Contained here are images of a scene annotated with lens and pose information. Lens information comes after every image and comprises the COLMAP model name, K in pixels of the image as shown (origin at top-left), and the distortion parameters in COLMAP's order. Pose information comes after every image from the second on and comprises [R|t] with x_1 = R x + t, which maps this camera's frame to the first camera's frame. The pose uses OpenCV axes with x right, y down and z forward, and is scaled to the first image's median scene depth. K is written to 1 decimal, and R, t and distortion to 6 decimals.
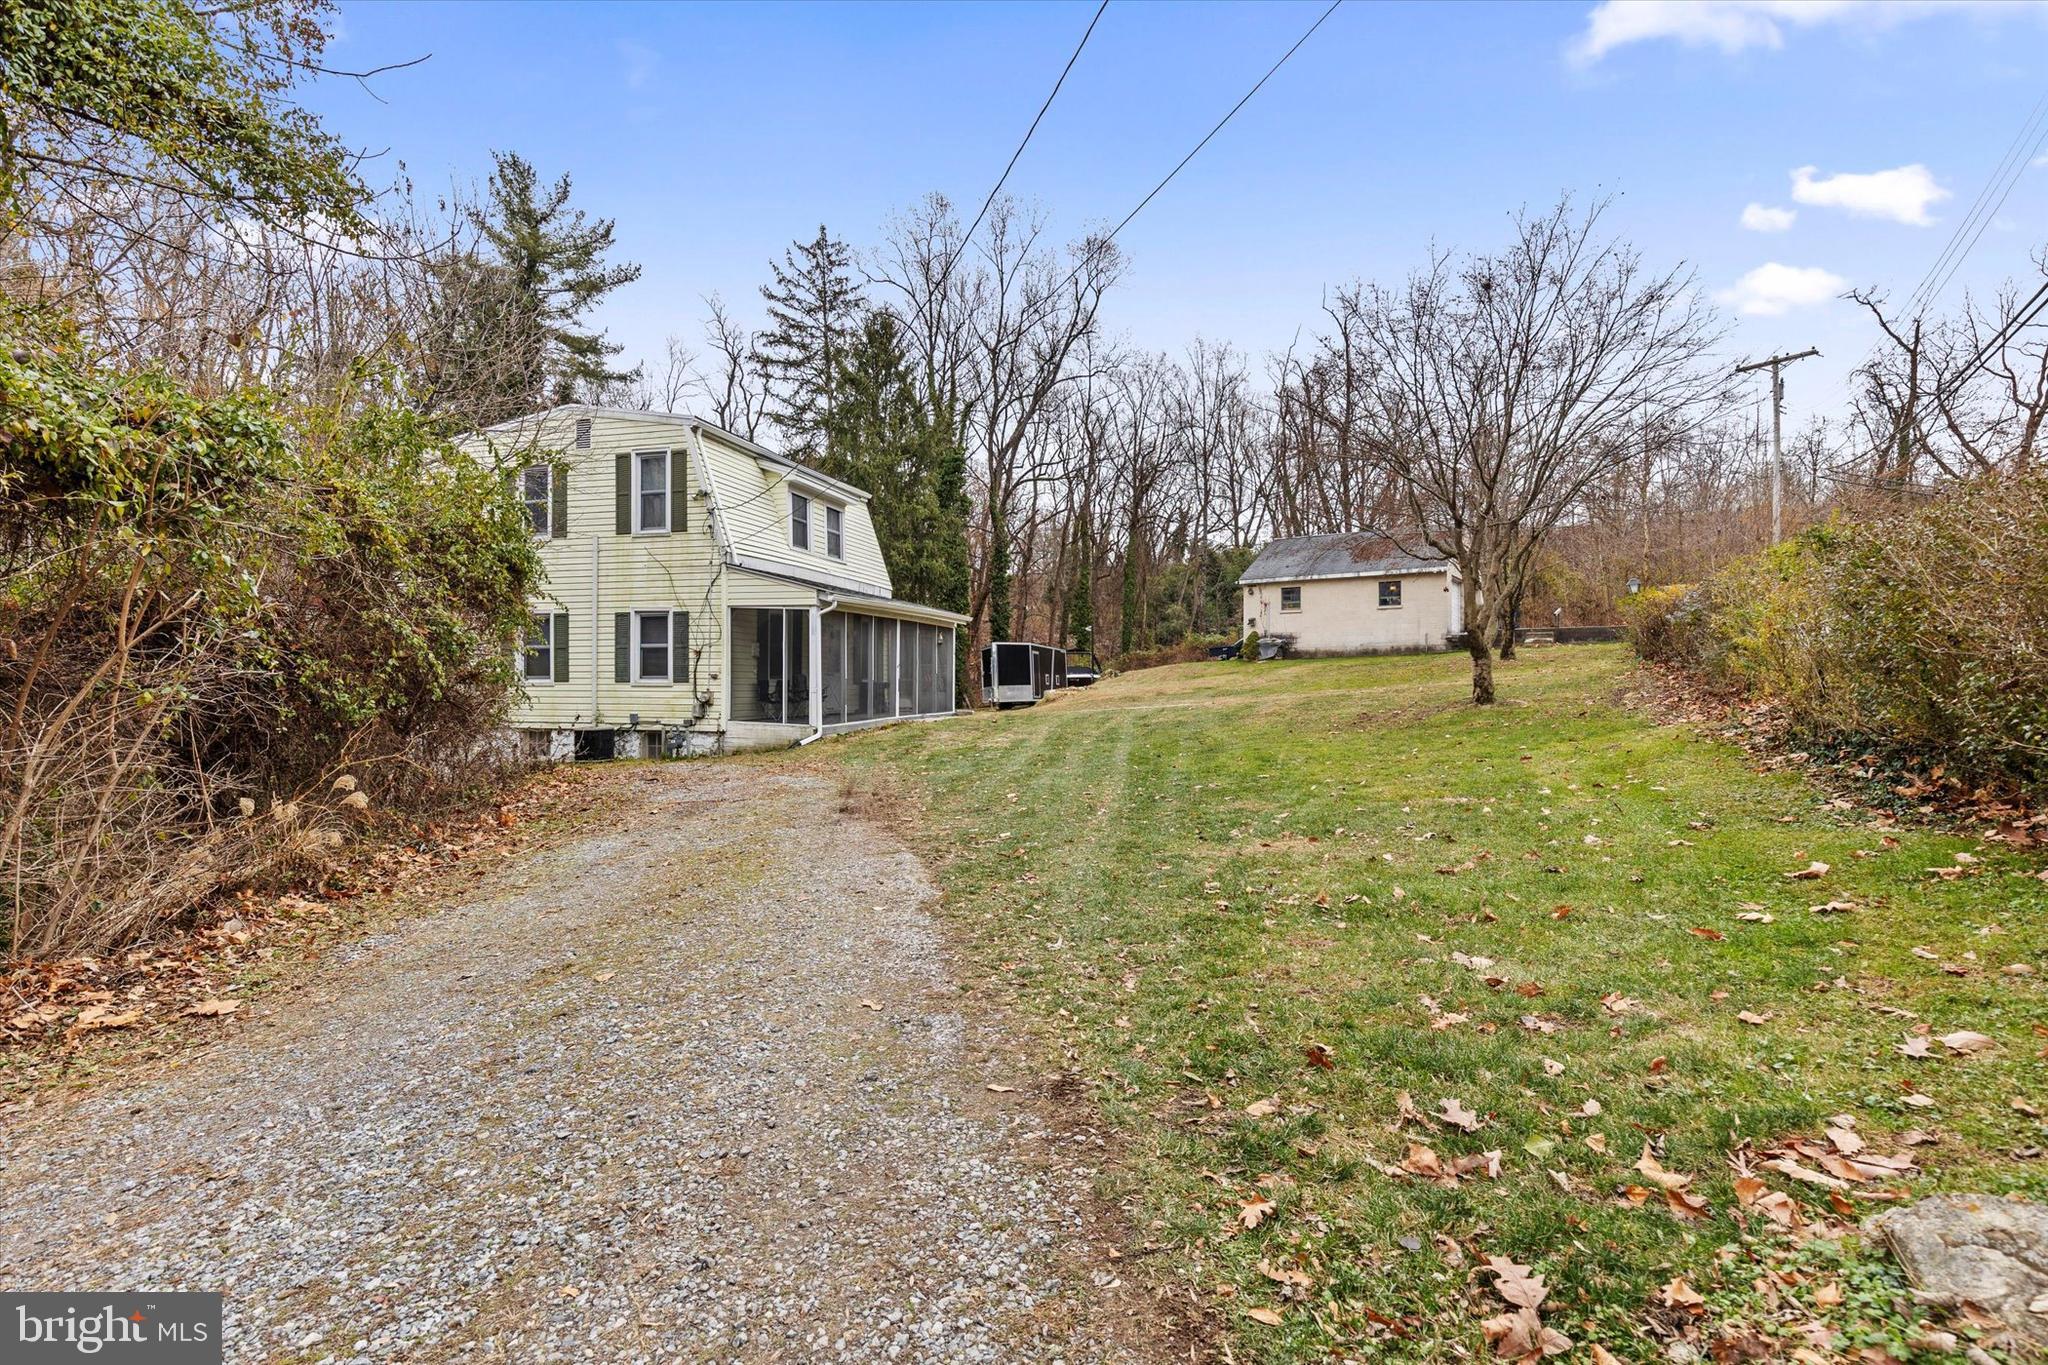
lens RADIAL K [[927.1, 0, 1024.6], [0, 927.1, 682.3], [0, 0, 1]] dist [0.005232, -0.001381]
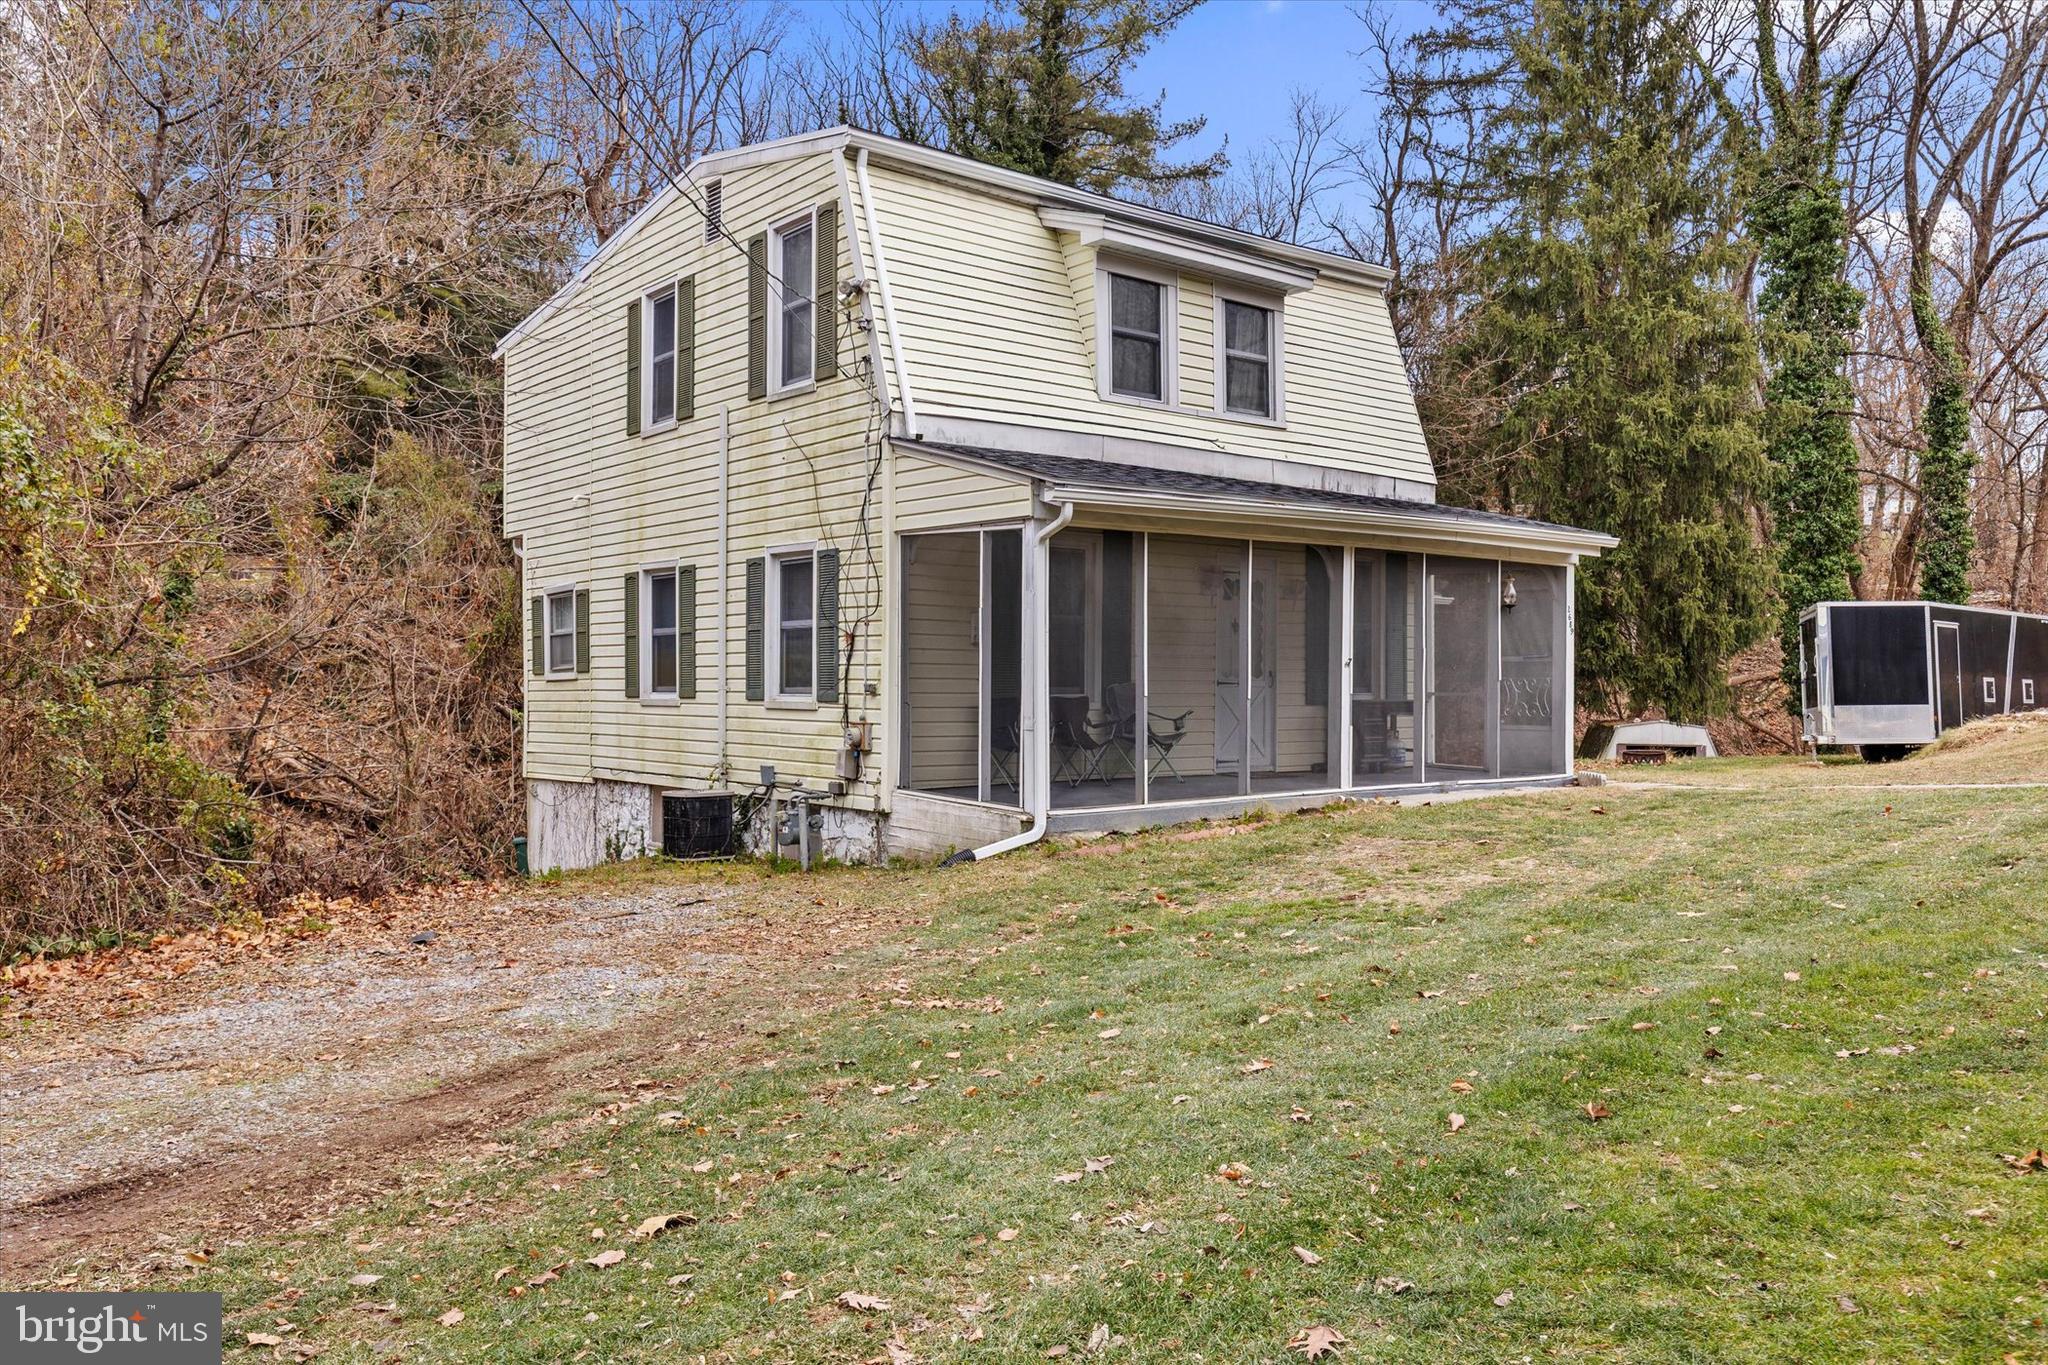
lens RADIAL K [[1573.1, 0, 1023.8], [0, 1573.1, 687.4], [0, 0, 1]] dist [-0.001153, -0.003056]
pose [[0.815097, 0.000131, -0.579324, 0.165479], [-0.001328, 0.999998, -0.001643, -0.006001], [0.579322, 0.002109, 0.815096, 0.406948]]
